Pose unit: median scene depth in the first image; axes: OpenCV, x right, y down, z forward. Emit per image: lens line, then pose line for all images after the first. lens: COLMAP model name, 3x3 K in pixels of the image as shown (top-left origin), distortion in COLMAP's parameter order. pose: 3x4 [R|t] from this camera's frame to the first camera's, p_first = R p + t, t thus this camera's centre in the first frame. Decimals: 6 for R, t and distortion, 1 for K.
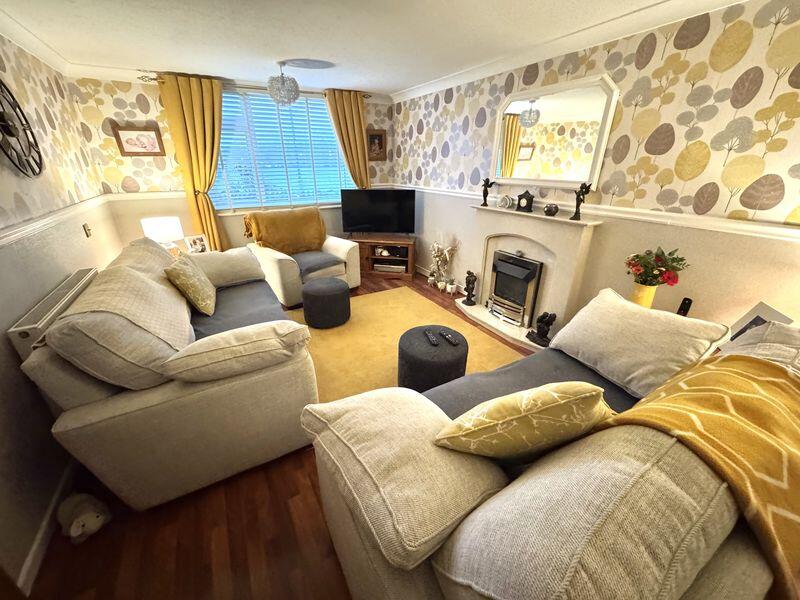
lens RADIAL K [[318.3, 0, 400.0], [0, 318.3, 300.0], [0, 0, 1]] dist [0.000018, -0.000072]
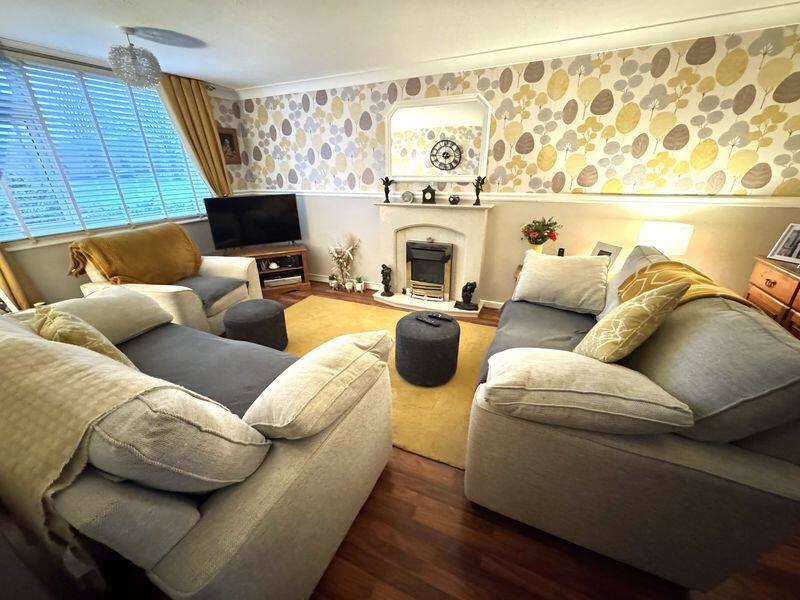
lens RADIAL K [[318.3, 0, 400.0], [0, 318.3, 300.0], [0, 0, 1]] dist [0.000018, -0.000072]
pose [[0.815747, -0.233760, 0.529068, -0.340539], [0.243542, 0.968474, 0.052396, -0.019914], [-0.524637, 0.086109, 0.846960, 0.085125]]
